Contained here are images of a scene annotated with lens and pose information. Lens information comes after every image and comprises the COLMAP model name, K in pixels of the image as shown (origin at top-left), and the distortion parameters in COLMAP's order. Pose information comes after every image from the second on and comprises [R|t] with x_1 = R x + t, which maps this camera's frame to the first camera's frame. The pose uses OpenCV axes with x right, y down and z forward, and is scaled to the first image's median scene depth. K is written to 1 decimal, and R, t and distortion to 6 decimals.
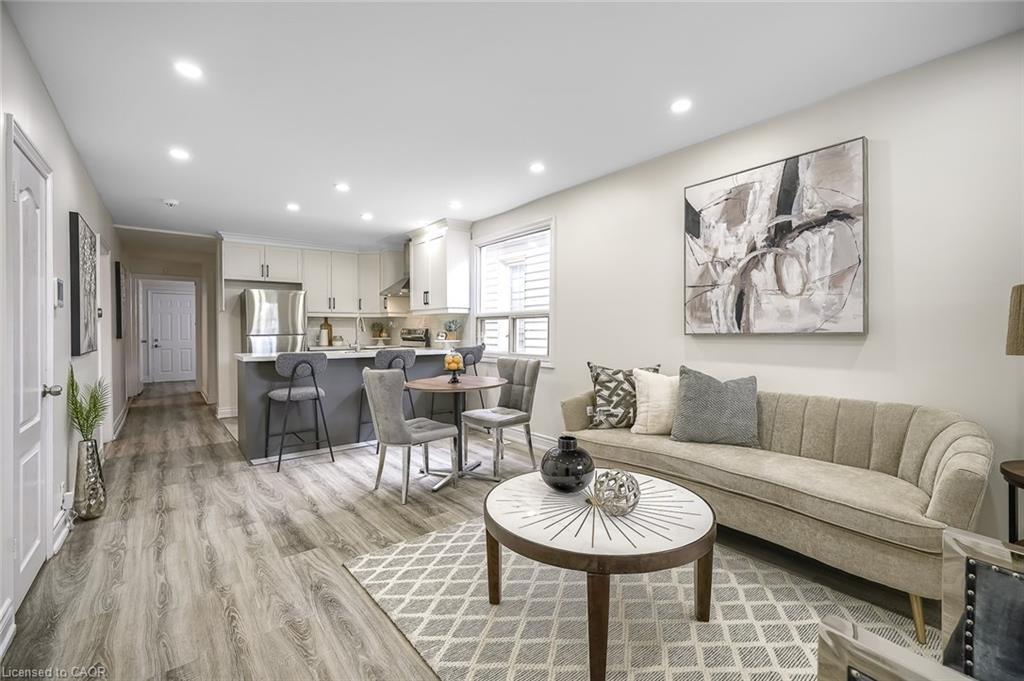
lens RADIAL K [[458.9, 0, 519.4], [0, 458.9, 336.6], [0, 0, 1]] dist [-0.015672, 0.004810]
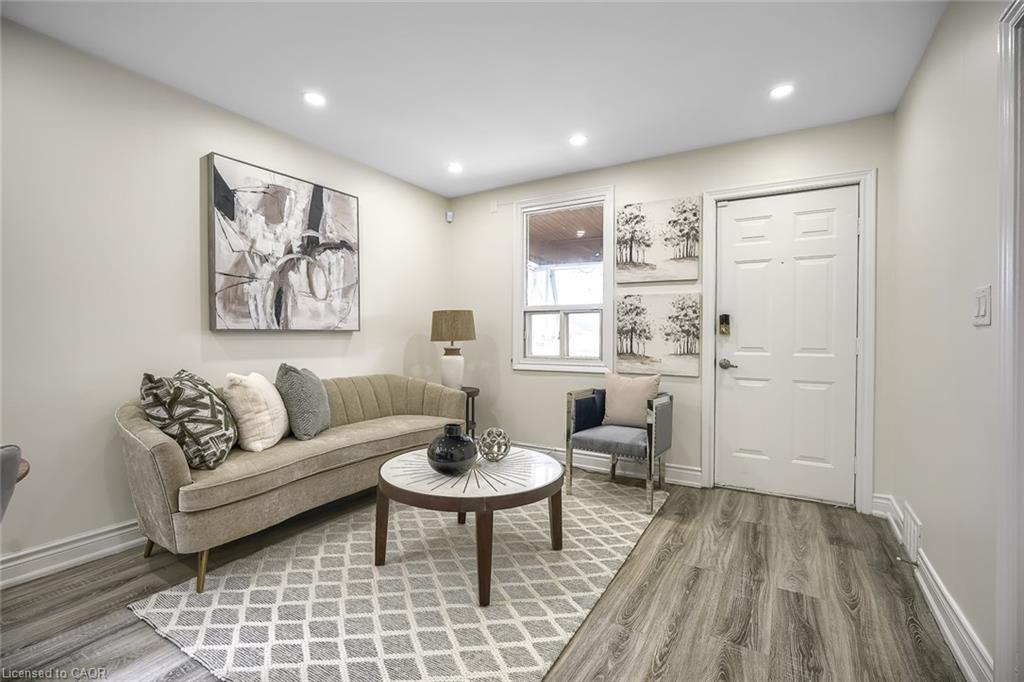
lens RADIAL K [[458.9, 0, 508.1], [0, 458.9, 340.0], [0, 0, 1]] dist [-0.015672, 0.004810]
pose [[-0.350839, -0.008842, 0.936394, -0.692841], [0.003293, 0.999938, 0.010676, 0.007315], [-0.936430, 0.006829, -0.350788, 0.915633]]
